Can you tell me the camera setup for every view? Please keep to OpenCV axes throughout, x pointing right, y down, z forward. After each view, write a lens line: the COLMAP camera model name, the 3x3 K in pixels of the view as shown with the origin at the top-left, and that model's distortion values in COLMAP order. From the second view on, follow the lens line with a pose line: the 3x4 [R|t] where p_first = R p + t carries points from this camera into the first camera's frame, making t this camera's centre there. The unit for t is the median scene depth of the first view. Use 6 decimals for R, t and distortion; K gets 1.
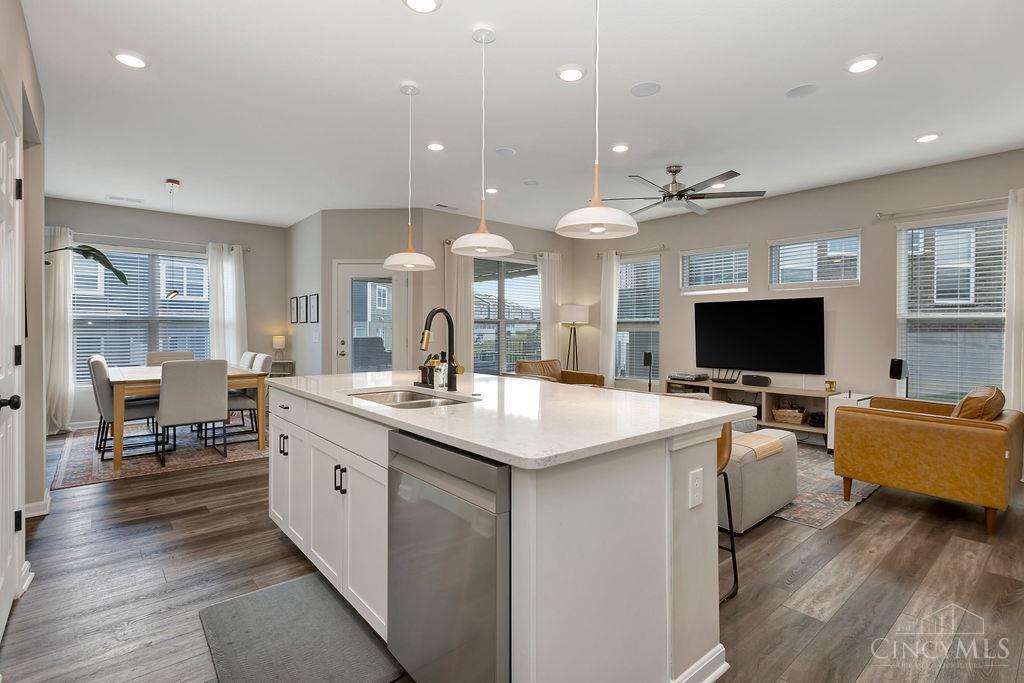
lens RADIAL K [[486.0, 0, 514.1], [0, 486.0, 337.1], [0, 0, 1]] dist [0.001792, 0.000553]
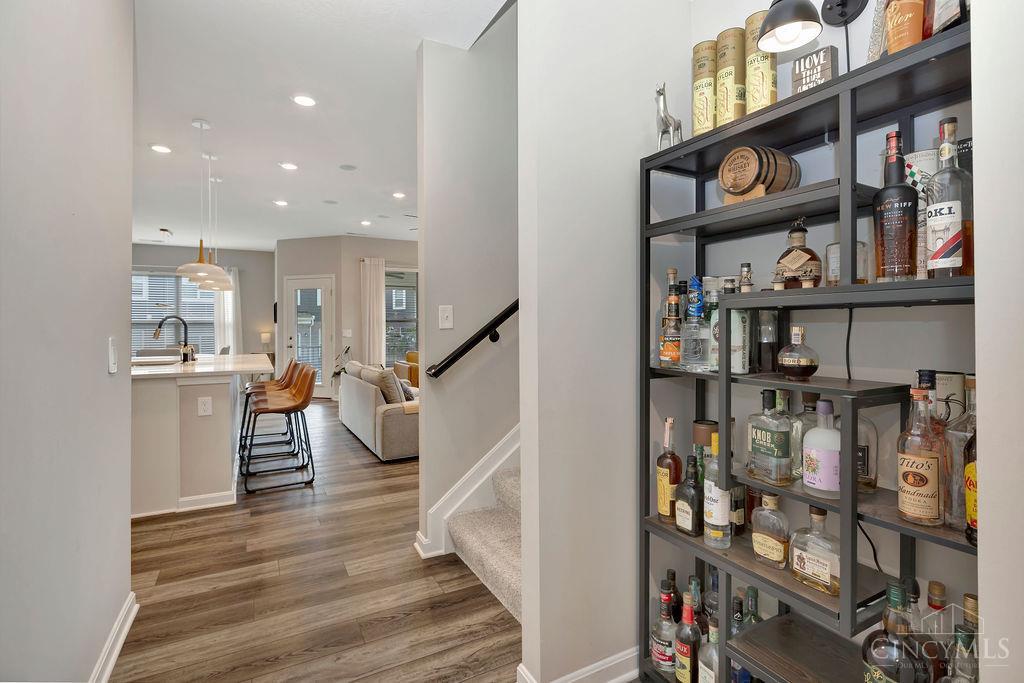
lens RADIAL K [[491.3, 0, 512.4], [0, 491.3, 337.1], [0, 0, 1]] dist [0.000498, 0.000239]
pose [[0.974766, -0.000510, -0.223226, 0.669383], [0.000700, 0.999999, 0.000774, 0.009957], [0.223226, -0.000910, 0.974766, -0.235366]]
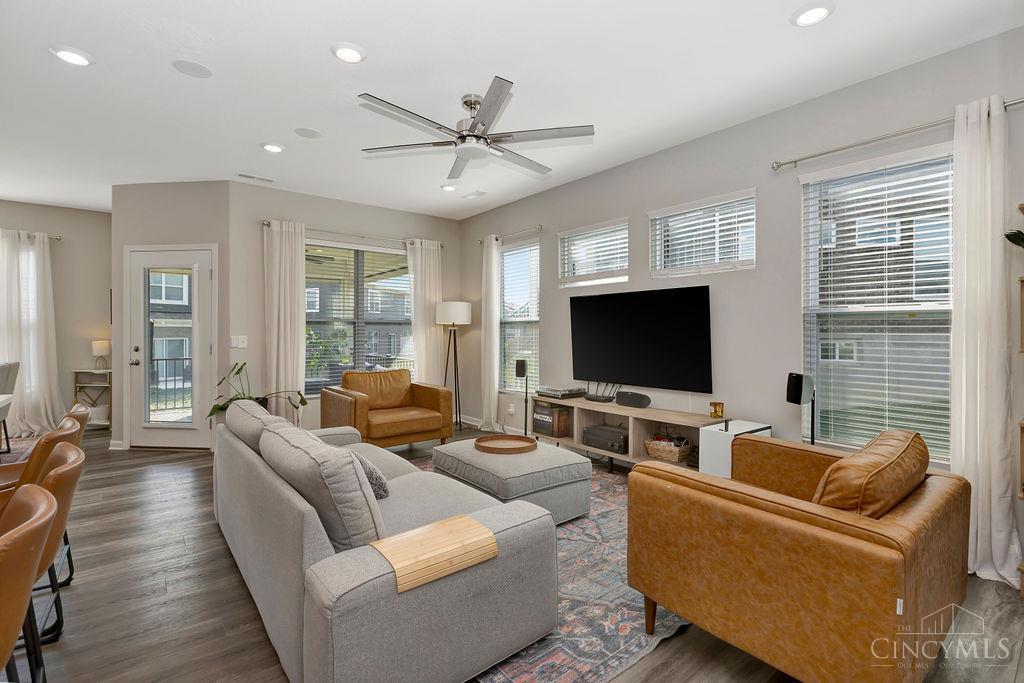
lens RADIAL K [[463.5, 0, 513.1], [0, 463.5, 336.2], [0, 0, 1]] dist [0.002178, -0.000749]
pose [[0.999473, -0.003470, -0.032265, 0.360533], [0.003231, 0.999967, -0.007463, -0.002444], [0.032290, 0.007355, 0.999451, 0.301446]]
